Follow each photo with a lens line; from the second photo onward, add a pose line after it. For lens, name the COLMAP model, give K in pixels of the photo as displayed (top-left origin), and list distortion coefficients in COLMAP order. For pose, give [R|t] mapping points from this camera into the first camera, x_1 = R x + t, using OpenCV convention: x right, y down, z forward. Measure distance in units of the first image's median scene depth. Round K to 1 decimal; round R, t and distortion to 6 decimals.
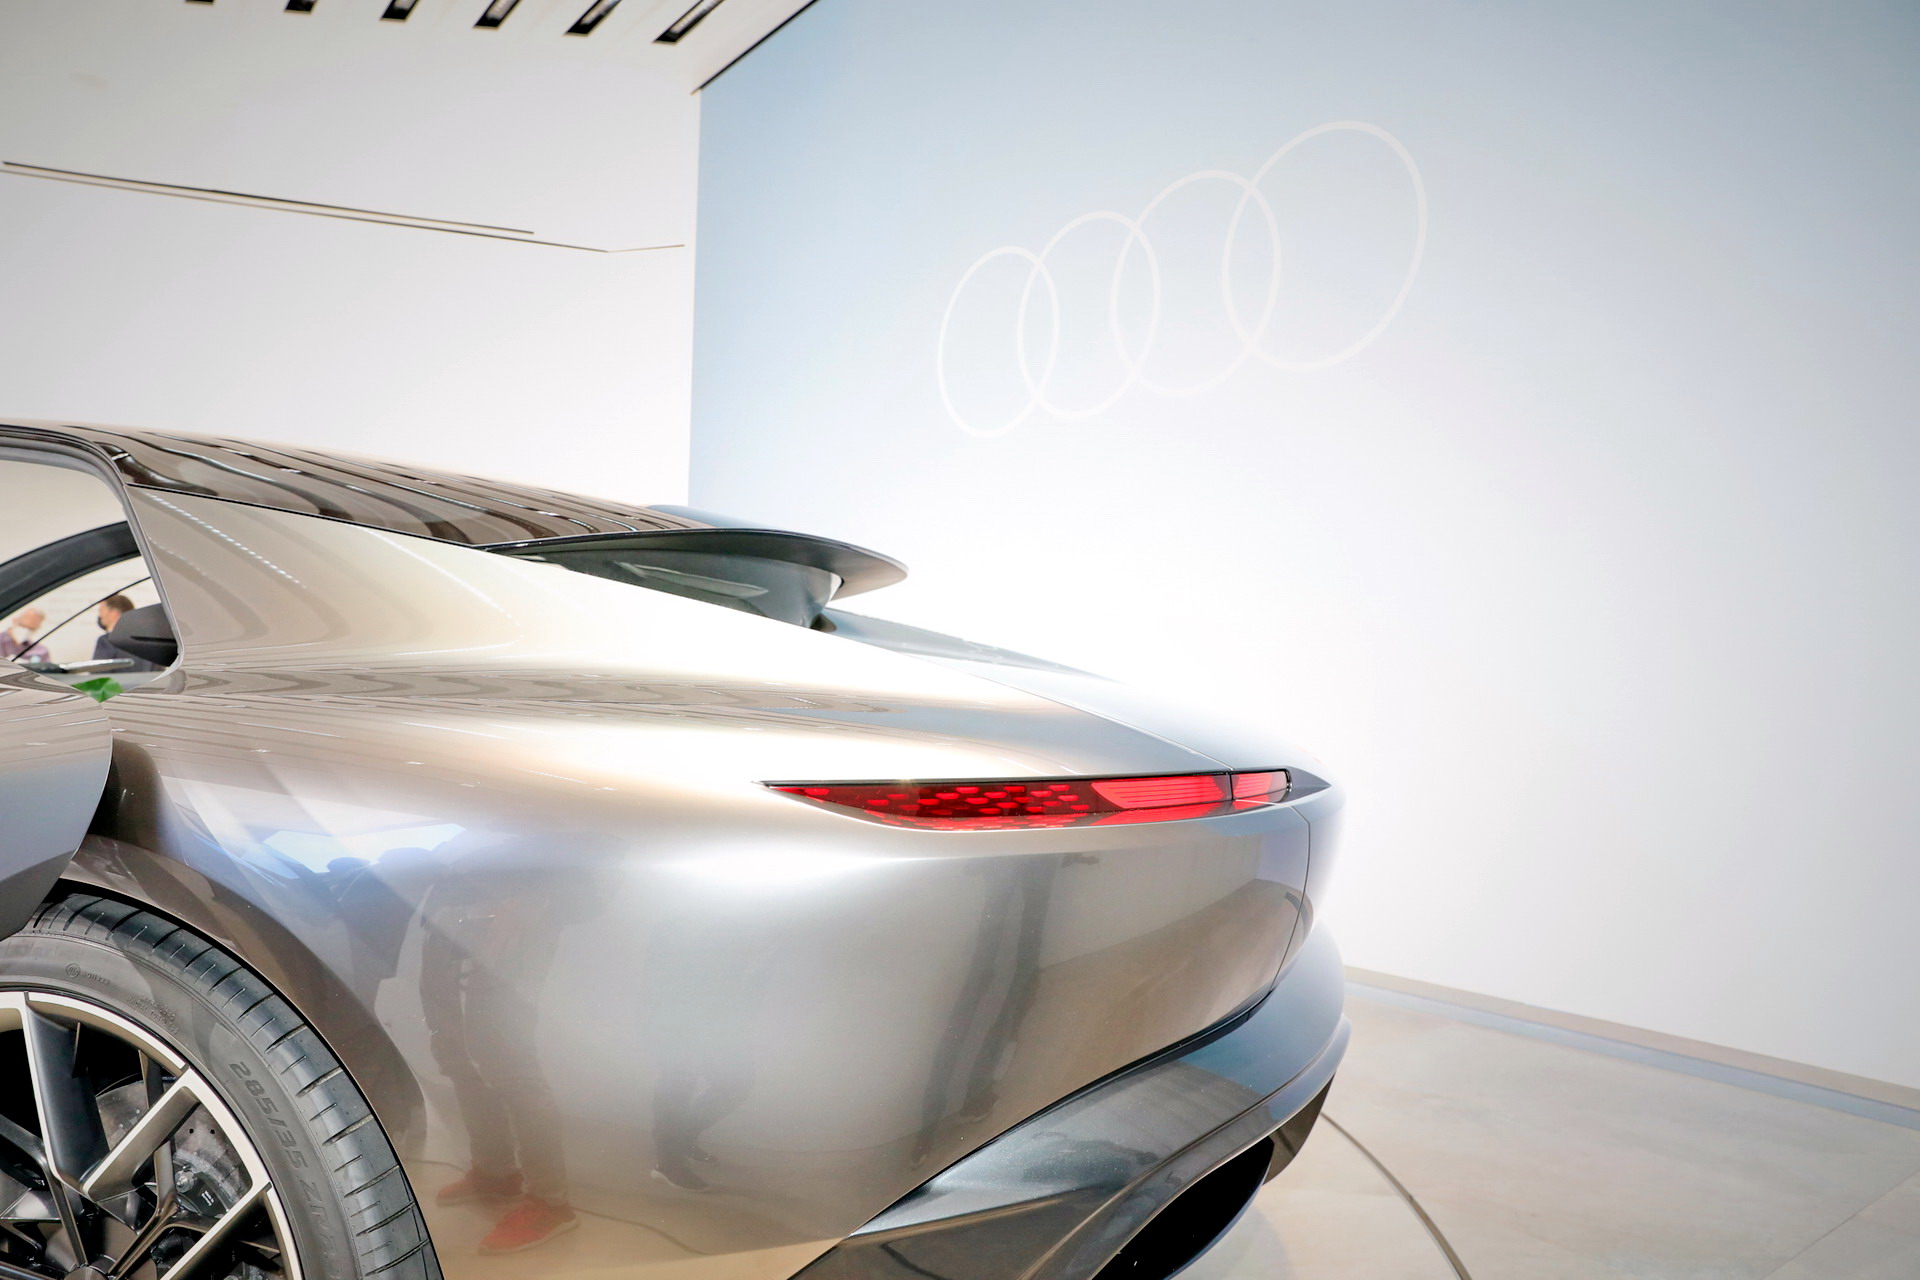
lens RADIAL K [[1331.5, 0, 952.3], [0, 1331.5, 635.9], [0, 0, 1]] dist [-0.103007, 0.089423]
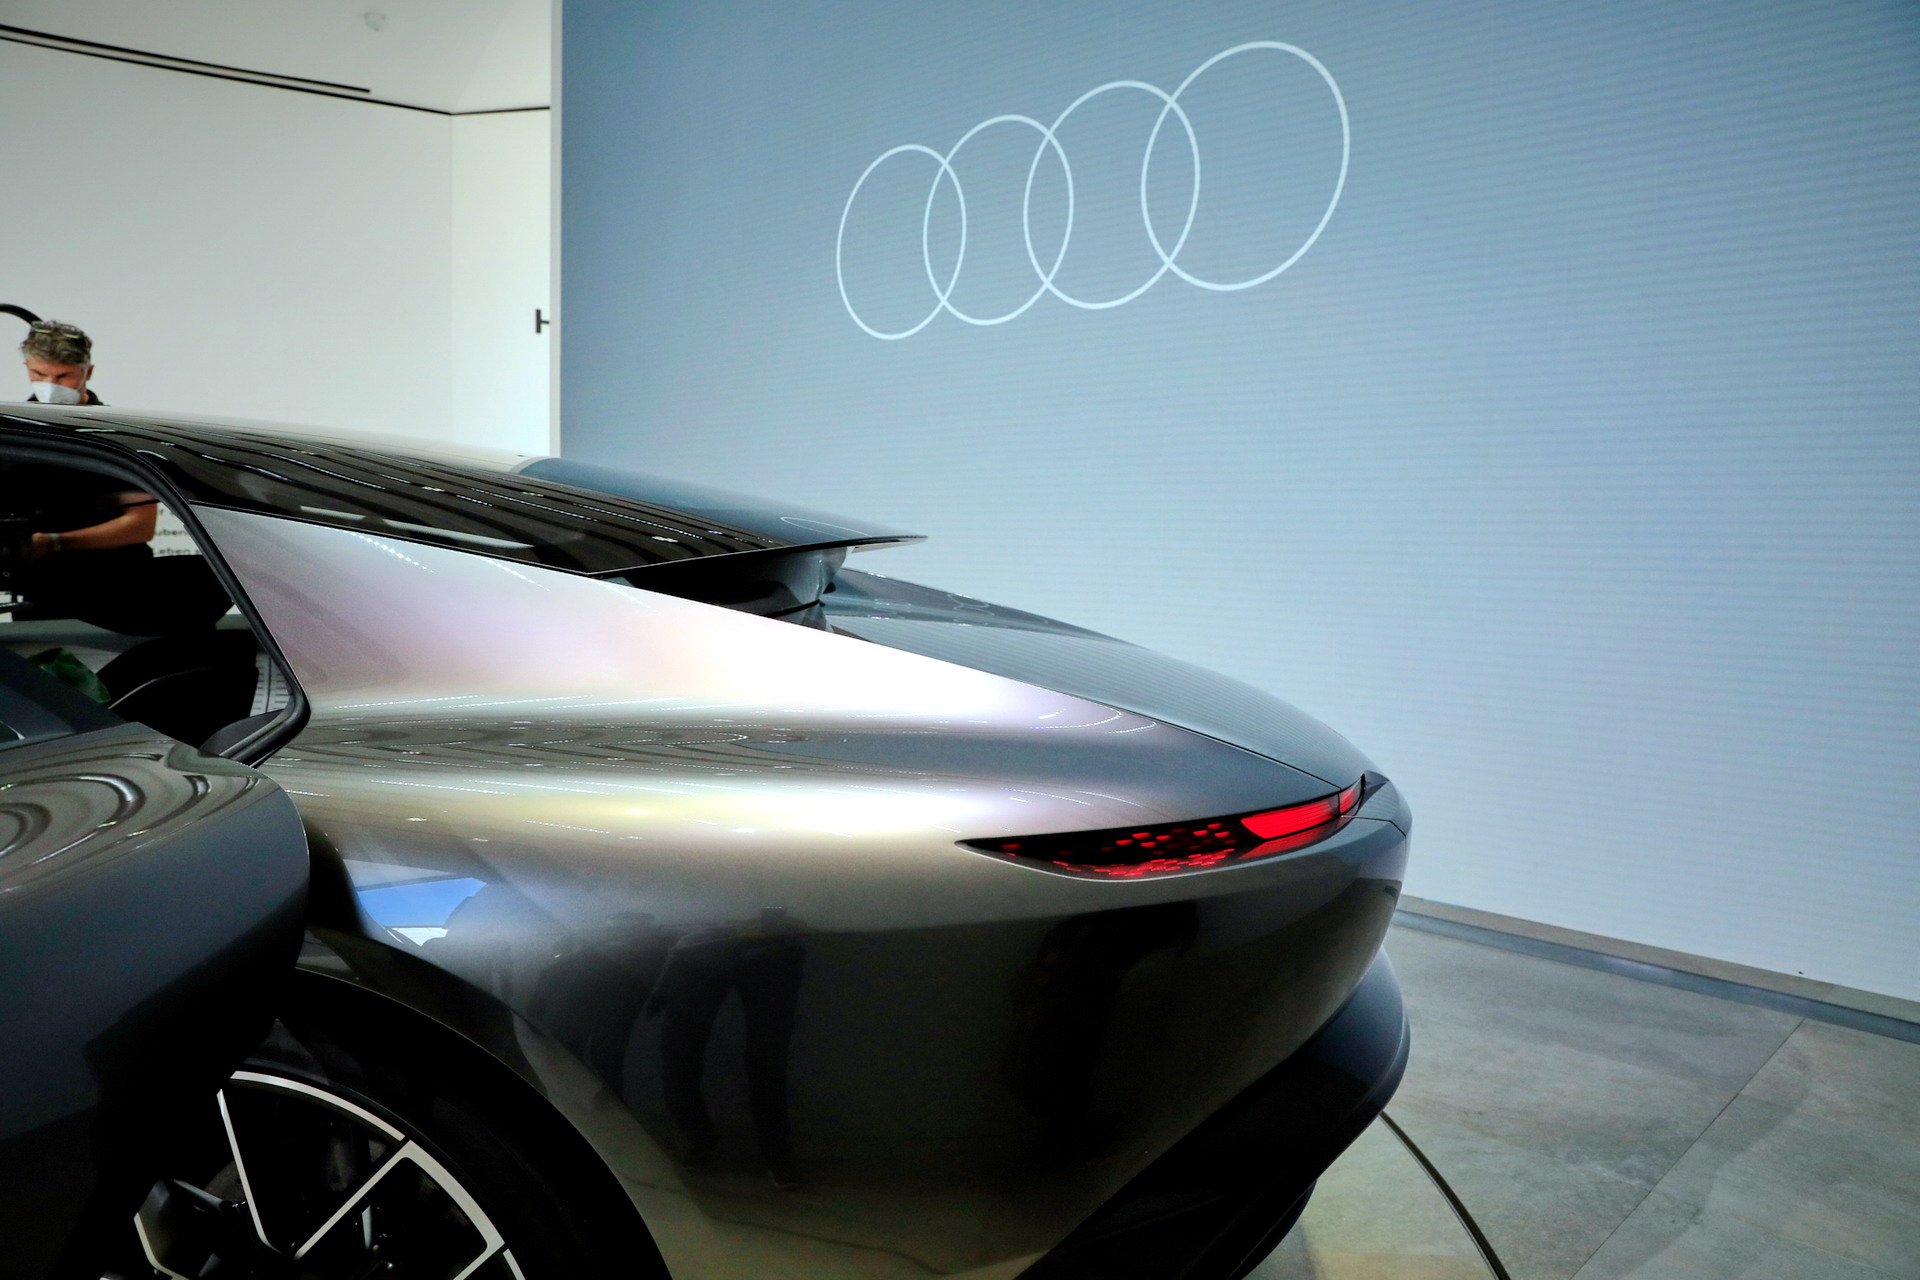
lens RADIAL K [[1331.5, 0, 952.3], [0, 1331.5, 635.9], [0, 0, 1]] dist [-0.103007, 0.089423]
pose [[0.991809, -0.013394, 0.127025, -0.168092], [0.000174, 0.994627, 0.103519, -0.095277], [-0.127729, -0.102649, 0.986483, -0.012090]]
